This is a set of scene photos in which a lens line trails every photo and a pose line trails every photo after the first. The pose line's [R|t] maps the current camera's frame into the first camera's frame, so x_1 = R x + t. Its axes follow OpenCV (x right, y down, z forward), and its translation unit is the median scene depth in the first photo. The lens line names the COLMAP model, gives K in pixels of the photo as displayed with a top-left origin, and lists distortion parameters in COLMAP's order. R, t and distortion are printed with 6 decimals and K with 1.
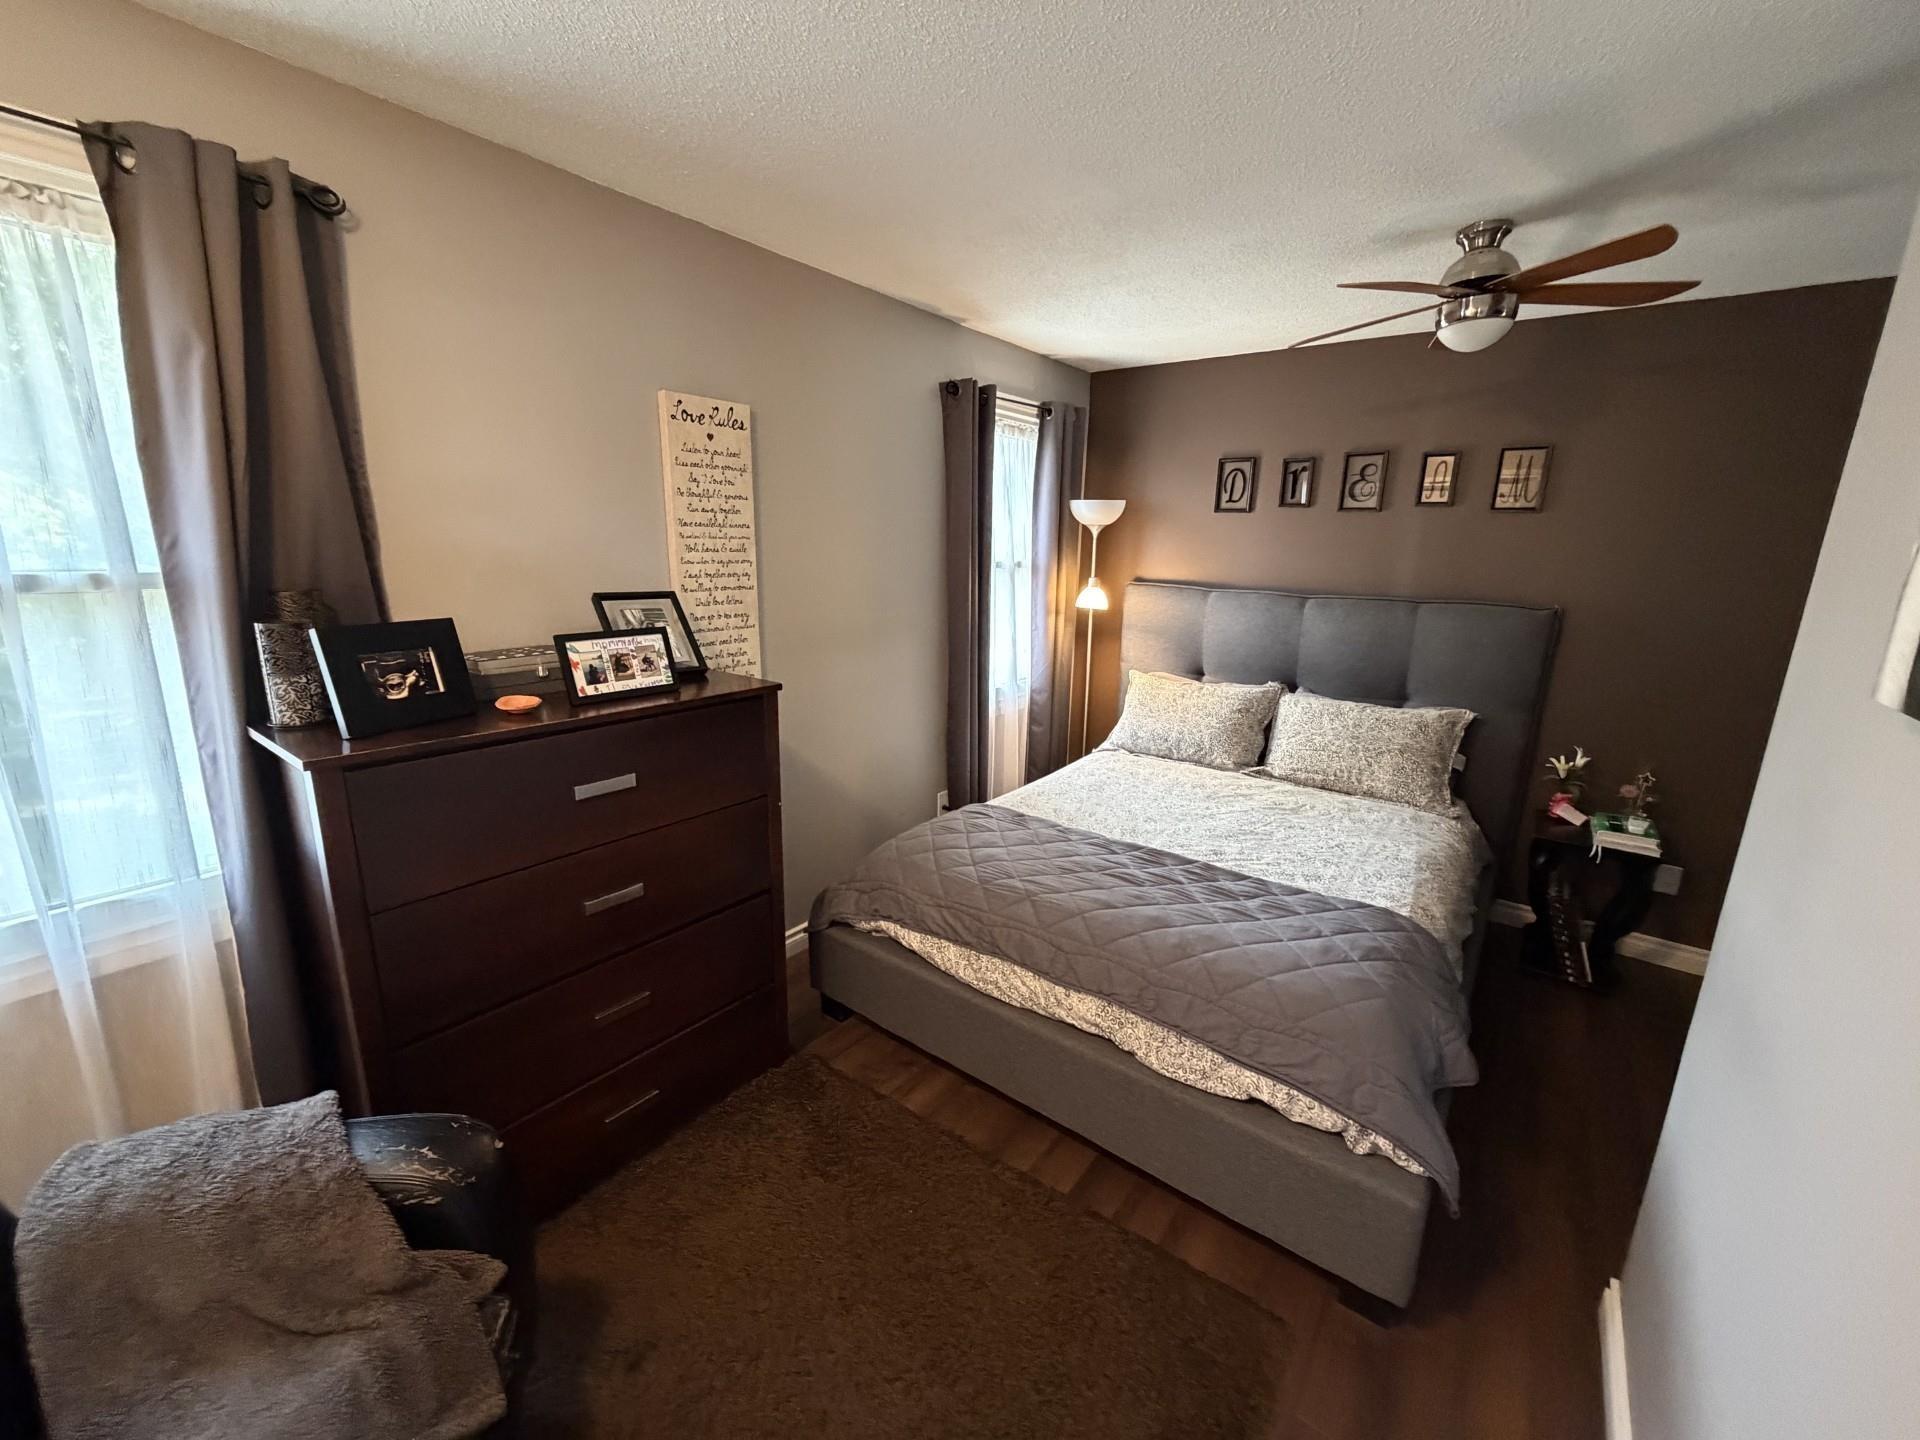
lens RADIAL K [[764.3, 0, 961.9], [0, 764.3, 719.5], [0, 0, 1]] dist [-0.000371, 0.000274]
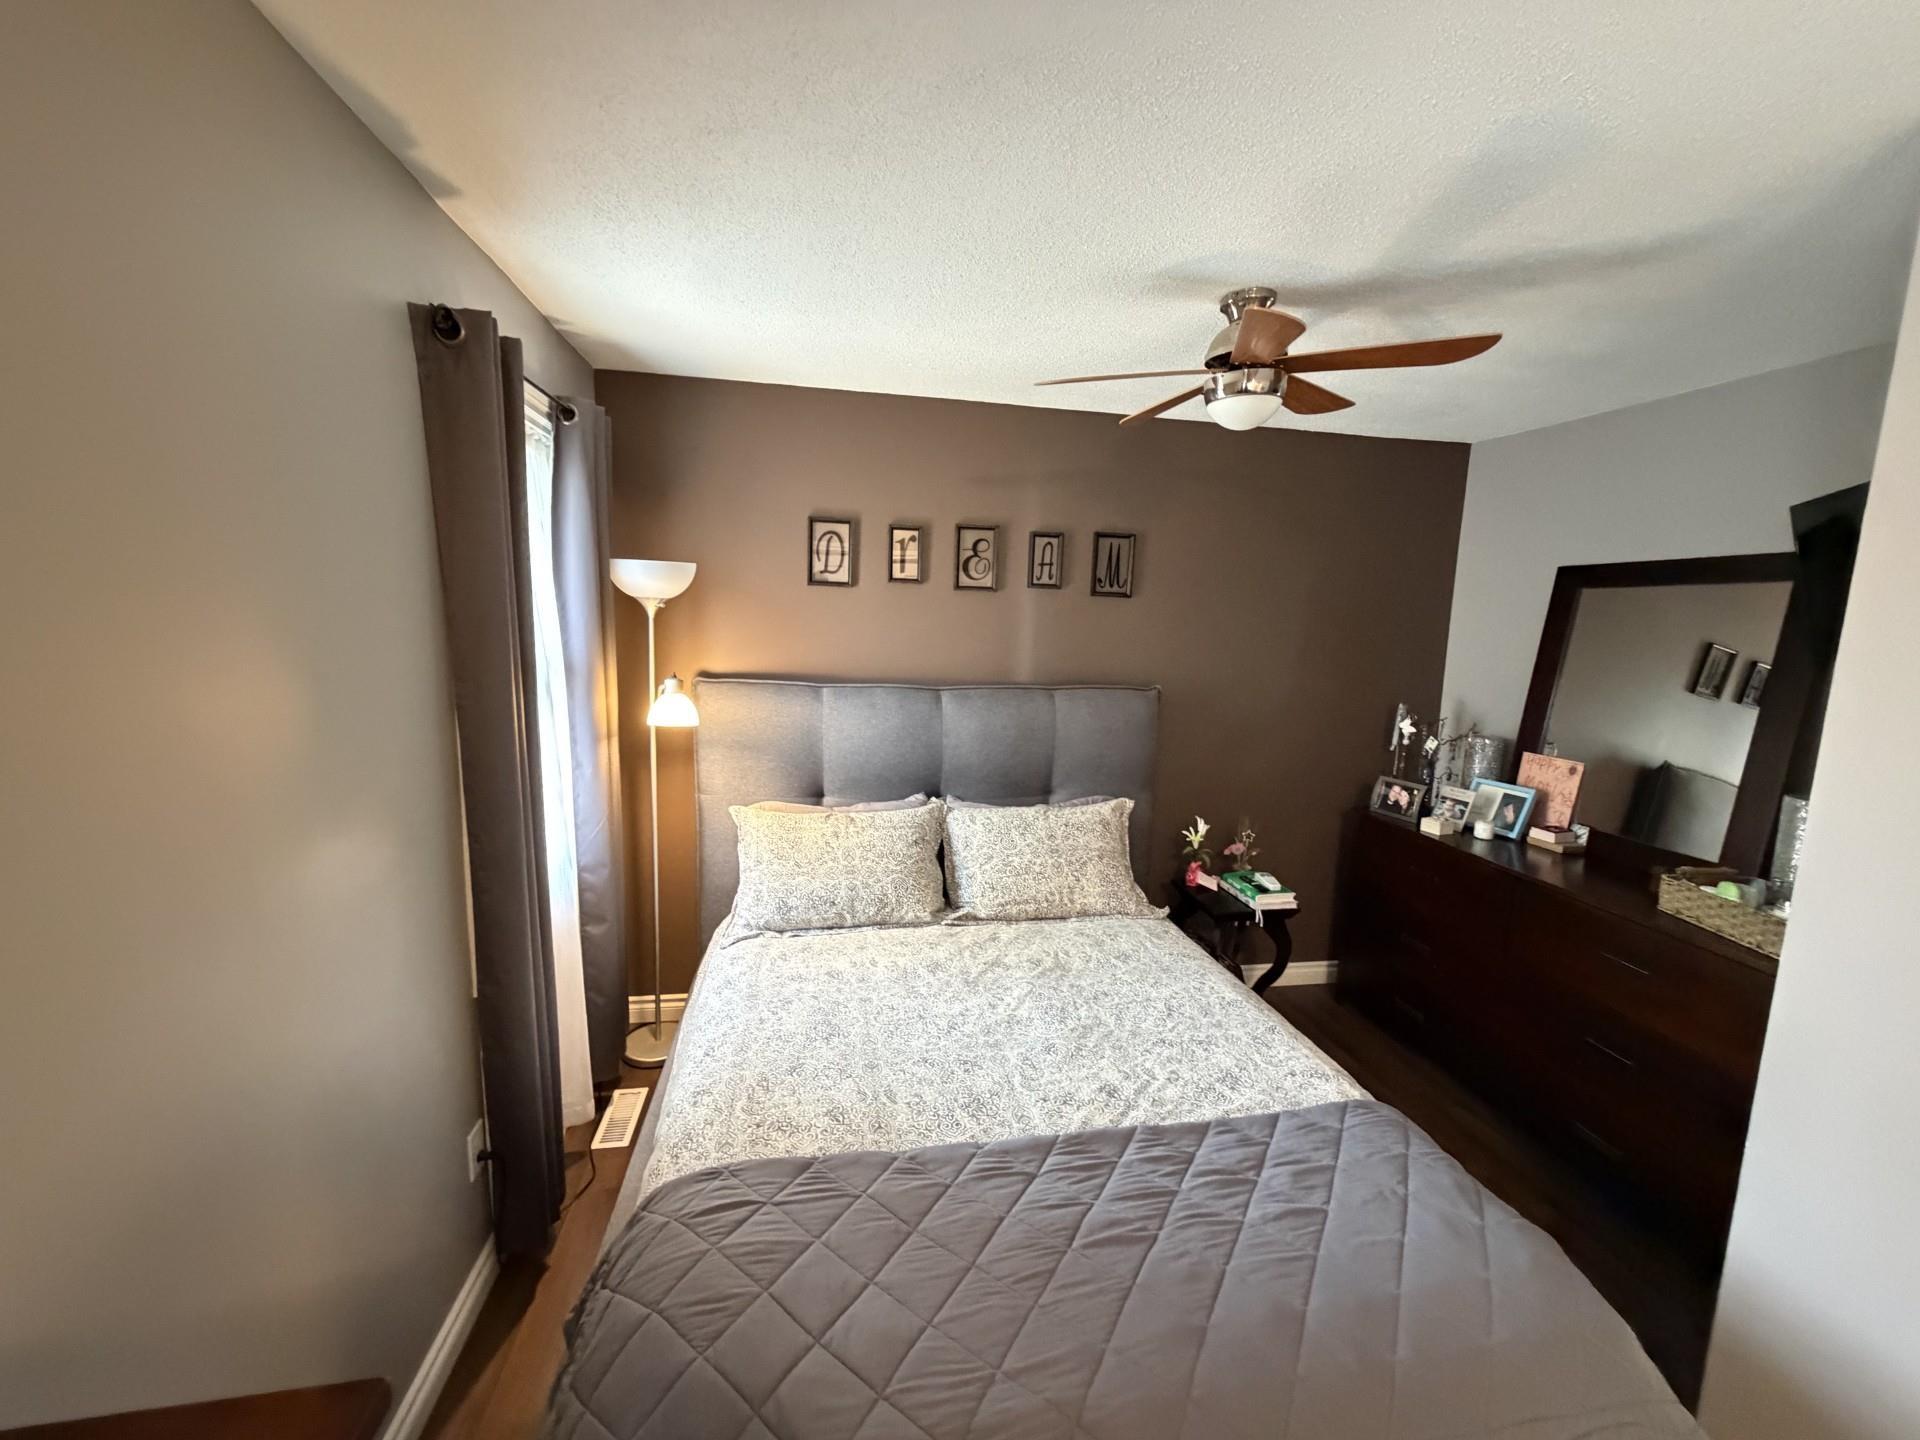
lens RADIAL K [[764.3, 0, 961.9], [0, 764.3, 719.5], [0, 0, 1]] dist [-0.000371, 0.000274]
pose [[0.670607, -0.099557, 0.735101, -0.167609], [0.153935, 0.988059, -0.006614, -0.127572], [-0.725665, 0.117593, 0.677925, 0.450323]]
